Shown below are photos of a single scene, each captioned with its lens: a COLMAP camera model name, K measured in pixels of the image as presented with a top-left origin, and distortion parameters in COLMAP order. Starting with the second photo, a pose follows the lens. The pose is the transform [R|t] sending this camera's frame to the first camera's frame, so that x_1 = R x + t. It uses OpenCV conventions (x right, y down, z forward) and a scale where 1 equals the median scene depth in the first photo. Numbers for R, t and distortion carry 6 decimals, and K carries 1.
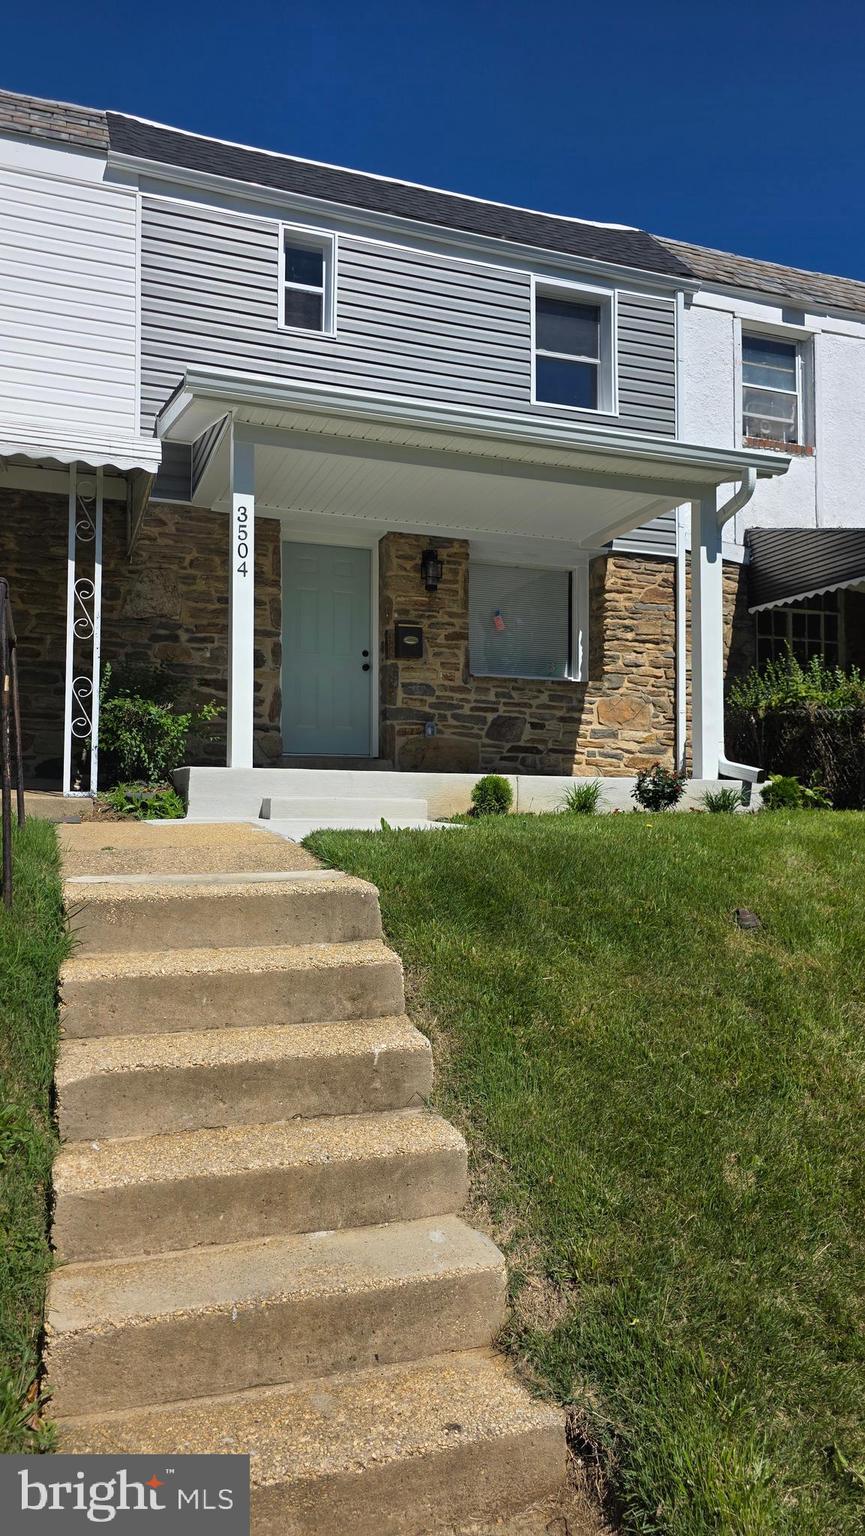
lens RADIAL K [[1034.3, 0, 428.2], [0, 1034.3, 765.5], [0, 0, 1]] dist [0.030389, -0.016569]
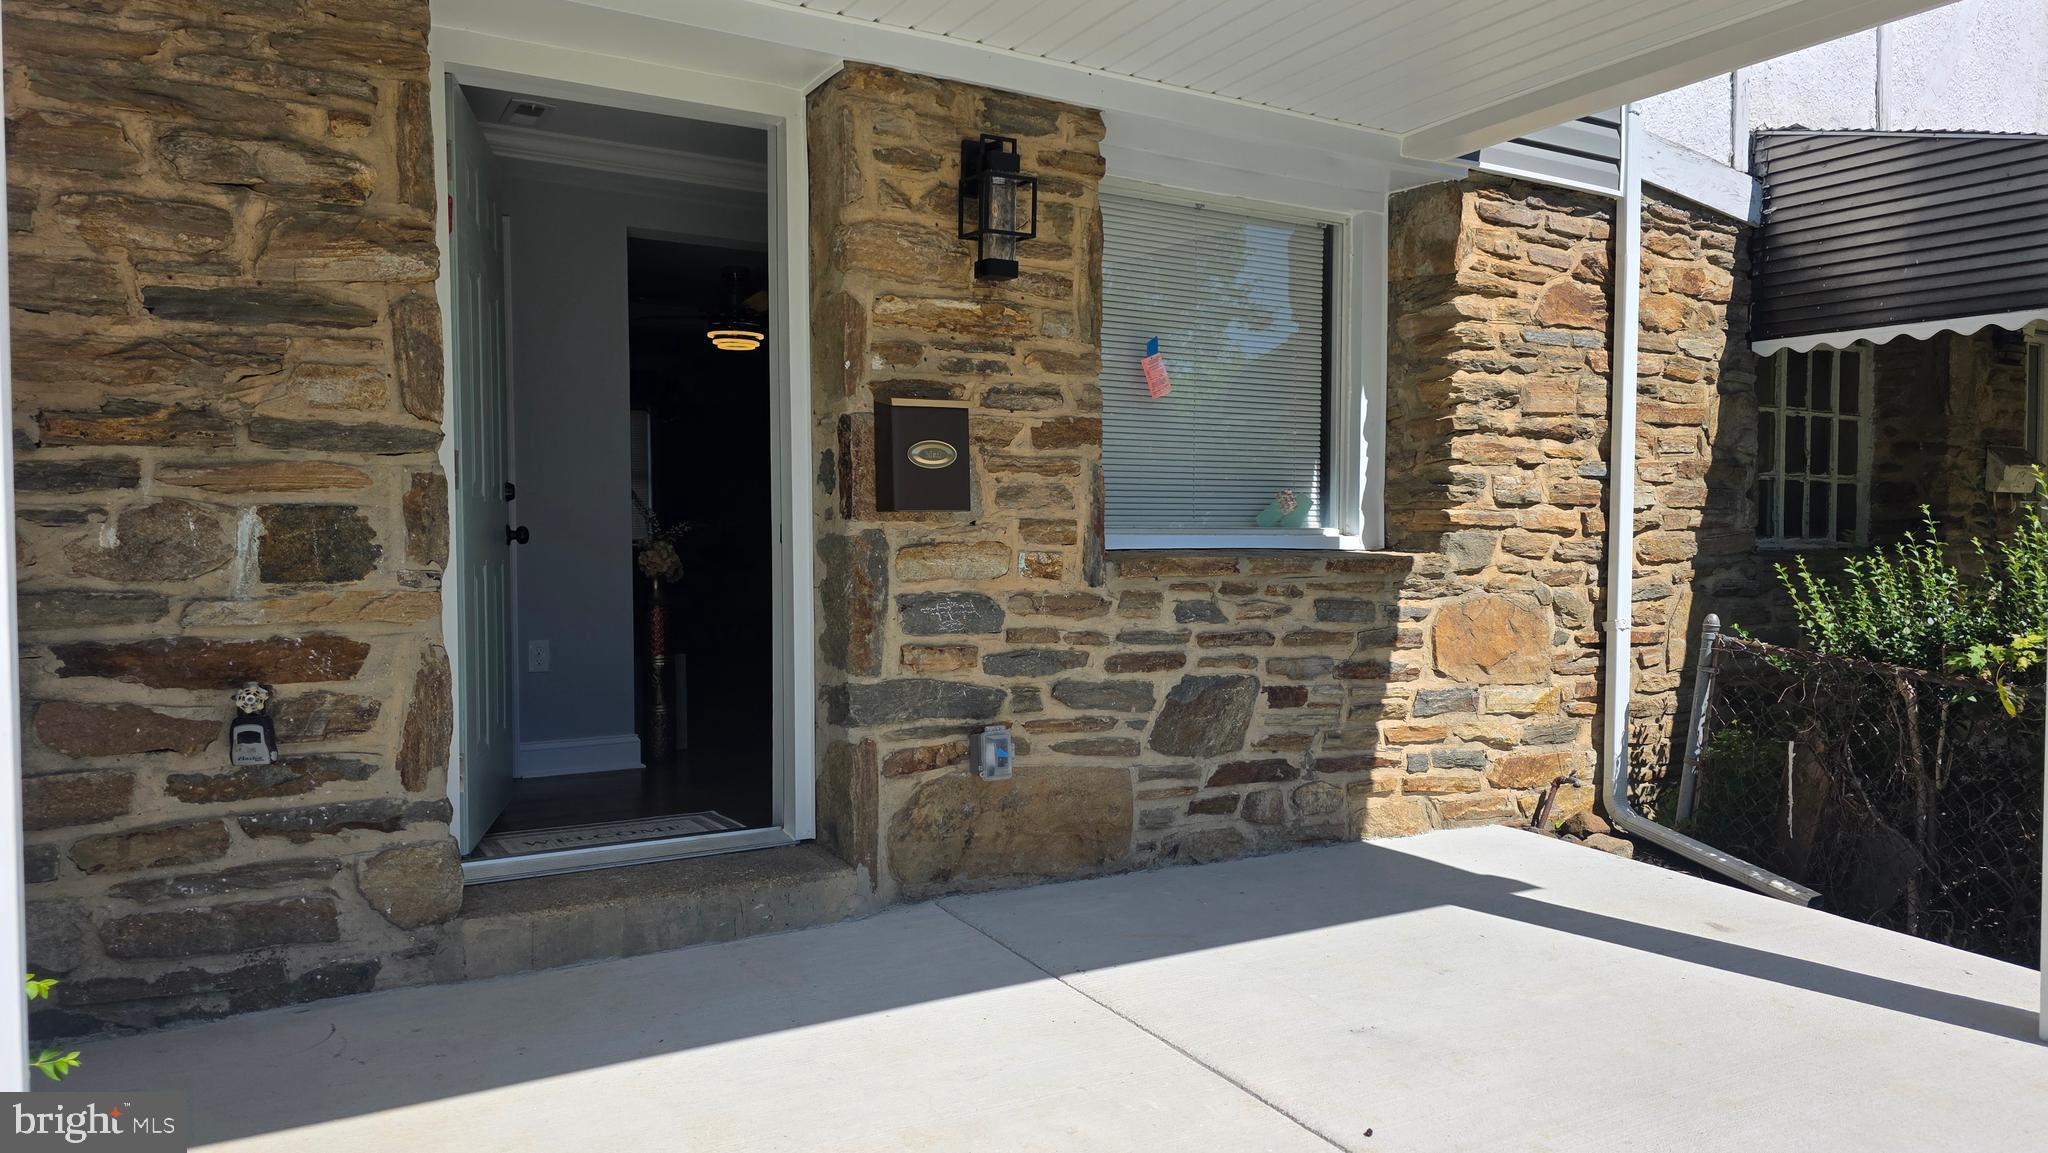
lens RADIAL K [[1379.1, 0, 1030.6], [0, 1379.1, 584.0], [0, 0, 1]] dist [0.030389, -0.016569]
pose [[0.975544, -0.015383, 0.219265, -0.071833], [-0.003870, 0.996191, 0.087109, -0.112992], [-0.219770, -0.085827, 0.971769, 0.588868]]
